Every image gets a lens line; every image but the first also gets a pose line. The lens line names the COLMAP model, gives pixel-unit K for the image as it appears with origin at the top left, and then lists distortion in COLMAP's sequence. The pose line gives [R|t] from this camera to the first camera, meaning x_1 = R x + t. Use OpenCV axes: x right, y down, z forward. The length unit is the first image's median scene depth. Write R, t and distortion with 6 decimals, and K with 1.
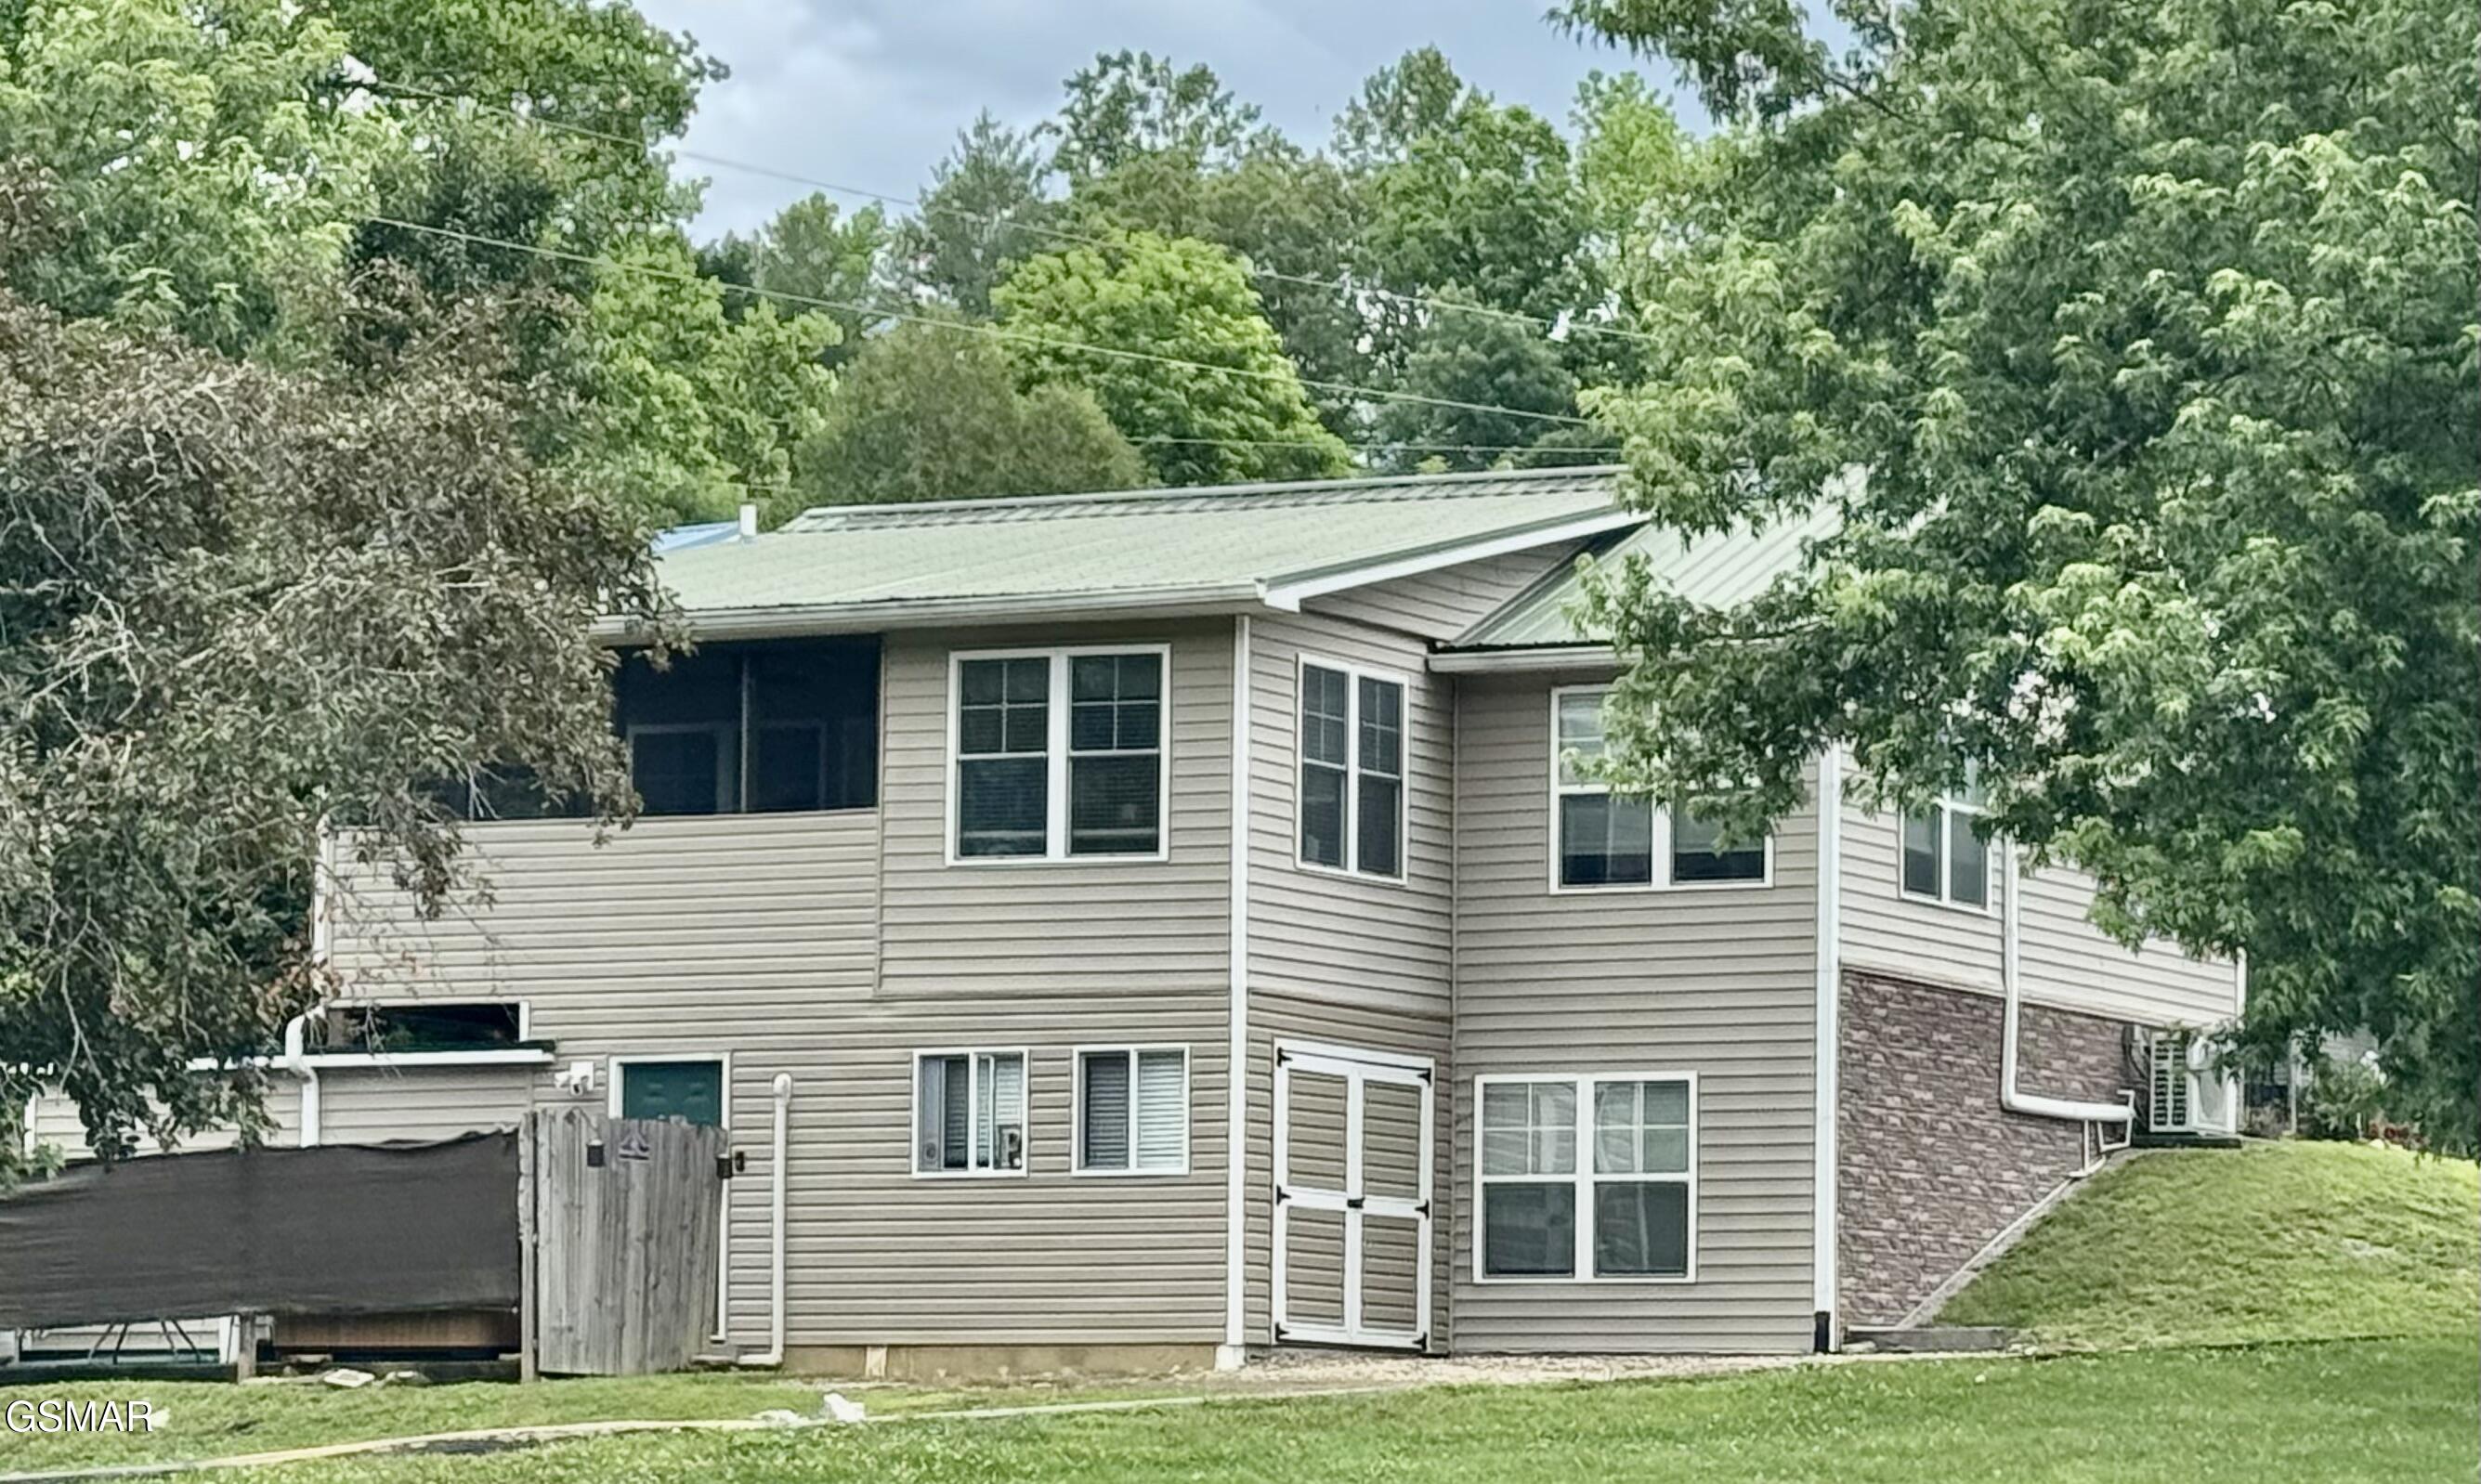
lens RADIAL K [[8240.7, 0, 1240.5], [0, 8240.7, 742.0], [0, 0, 1]] dist [-0.016276, 1.049079]
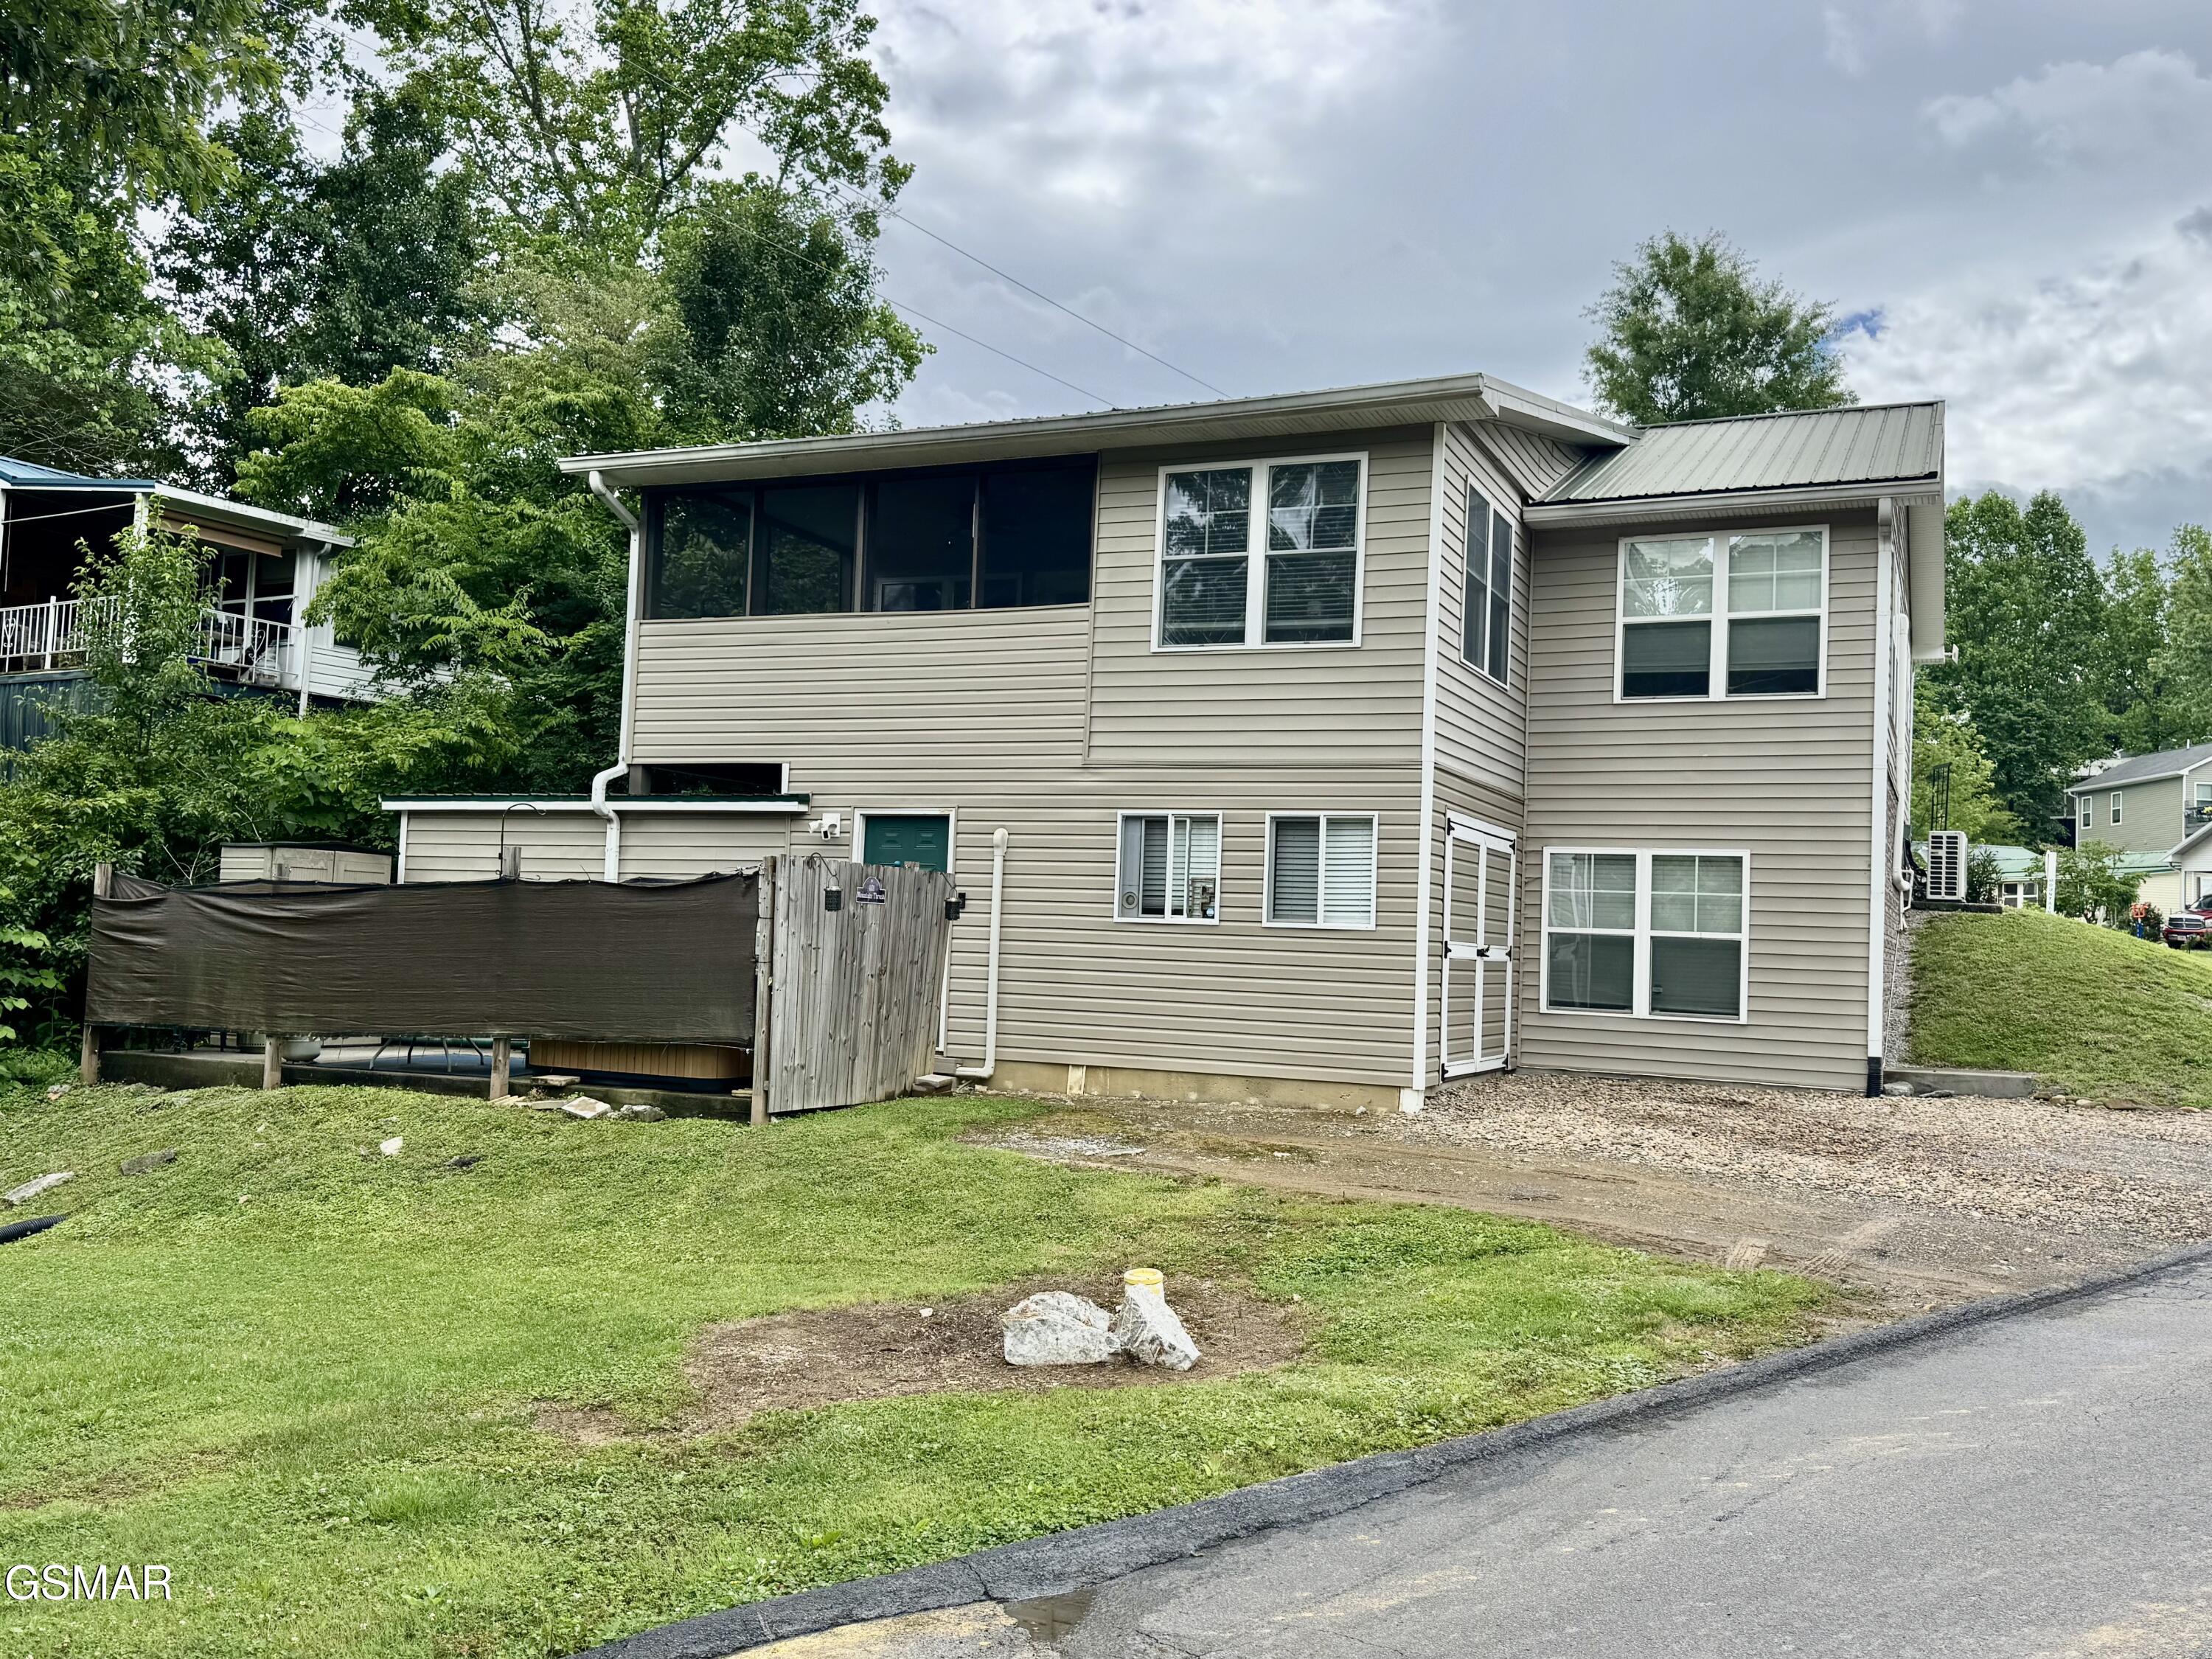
lens RADIAL K [[1913.7, 0, 1106.0], [0, 1913.7, 829.5], [0, 0, 1]] dist [0.125267, -0.000586]
pose [[0.998560, 0.031760, 0.043246, -0.052954], [-0.033335, 0.998788, 0.036203, 0.030442], [-0.042044, -0.037592, 0.998408, 0.734228]]
